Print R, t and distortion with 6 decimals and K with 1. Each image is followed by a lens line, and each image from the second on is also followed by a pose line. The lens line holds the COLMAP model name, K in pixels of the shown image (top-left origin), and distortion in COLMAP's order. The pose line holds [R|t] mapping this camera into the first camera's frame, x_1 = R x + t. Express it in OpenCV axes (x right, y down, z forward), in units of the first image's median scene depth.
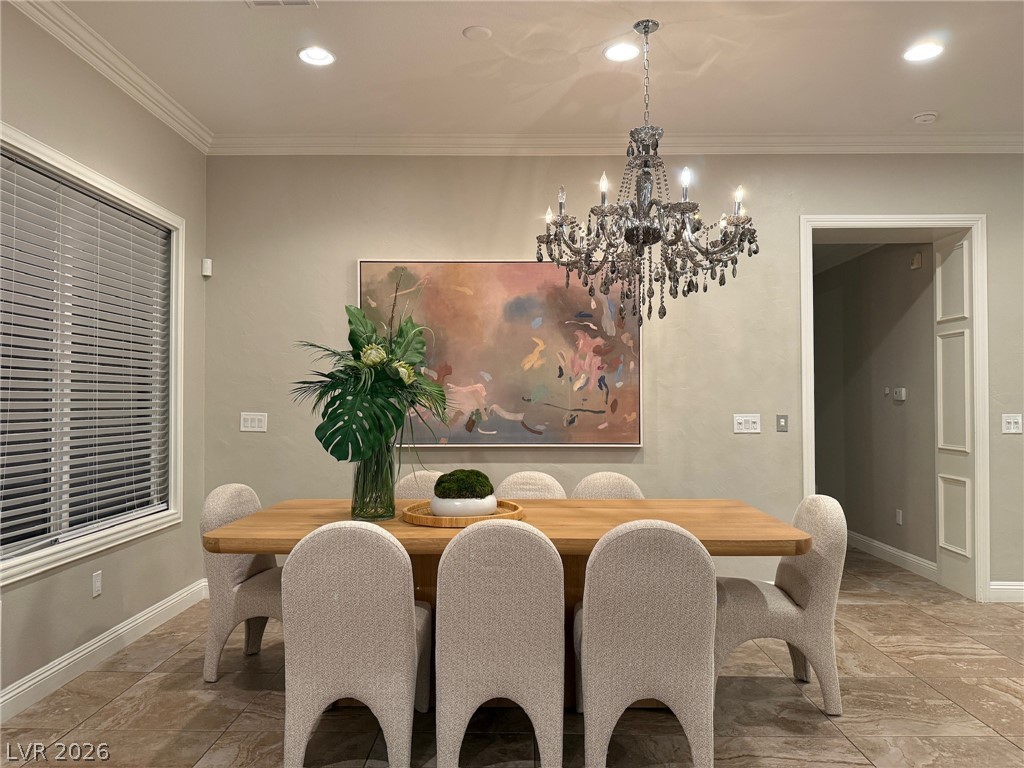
lens RADIAL K [[717.6, 0, 516.5], [0, 717.6, 391.0], [0, 0, 1]] dist [0.099650, -0.145498]
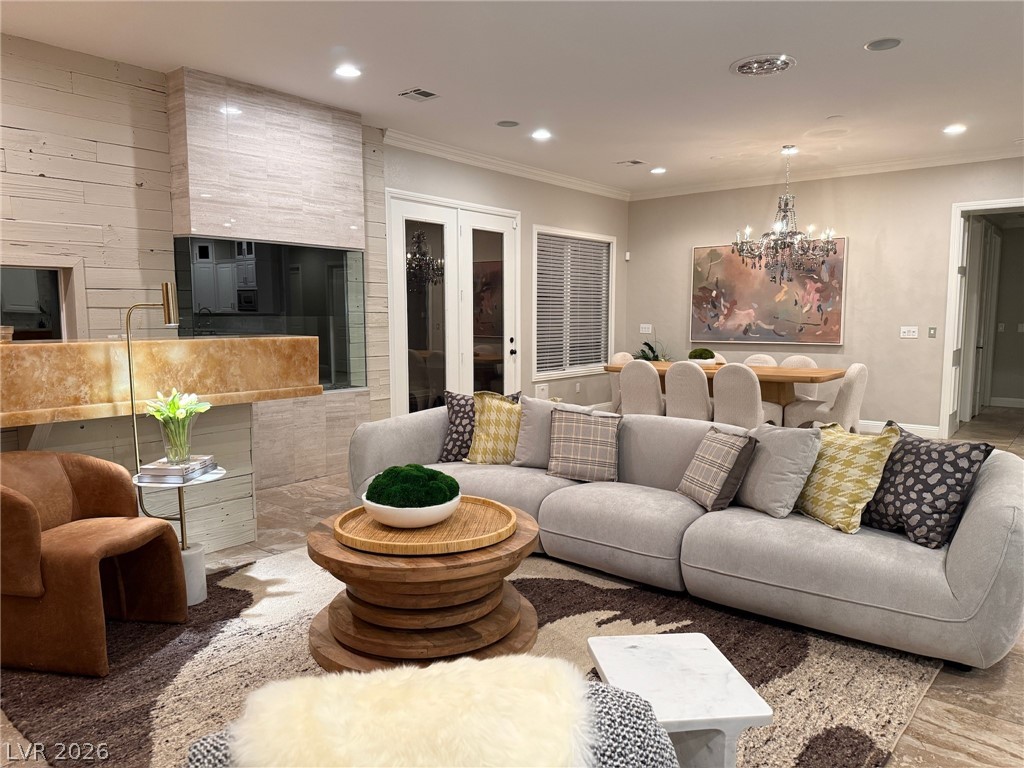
lens RADIAL K [[717.6, 0, 516.5], [0, 717.6, 391.0], [0, 0, 1]] dist [0.099650, -0.145498]
pose [[0.783504, 0.065792, -0.617894, 0.660405], [0.006110, 0.993515, 0.113535, -0.017375], [0.621357, -0.092730, 0.778021, -0.896240]]
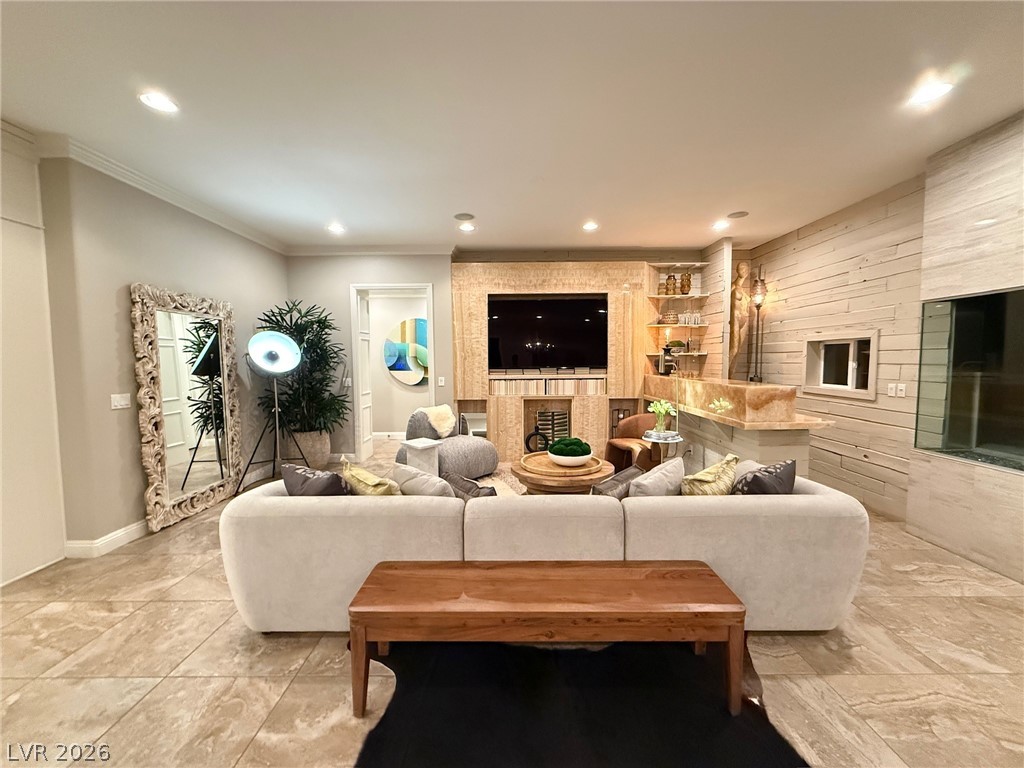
lens RADIAL K [[407.5, 0, 510.1], [0, 407.5, 384.7], [0, 0, 1]] dist [0.000509, 0.000124]
pose [[-0.999954, 0.005698, -0.007764, 0.312027], [0.005263, 0.998472, 0.055016, -0.028168], [0.008066, 0.054972, -0.998455, 0.344130]]
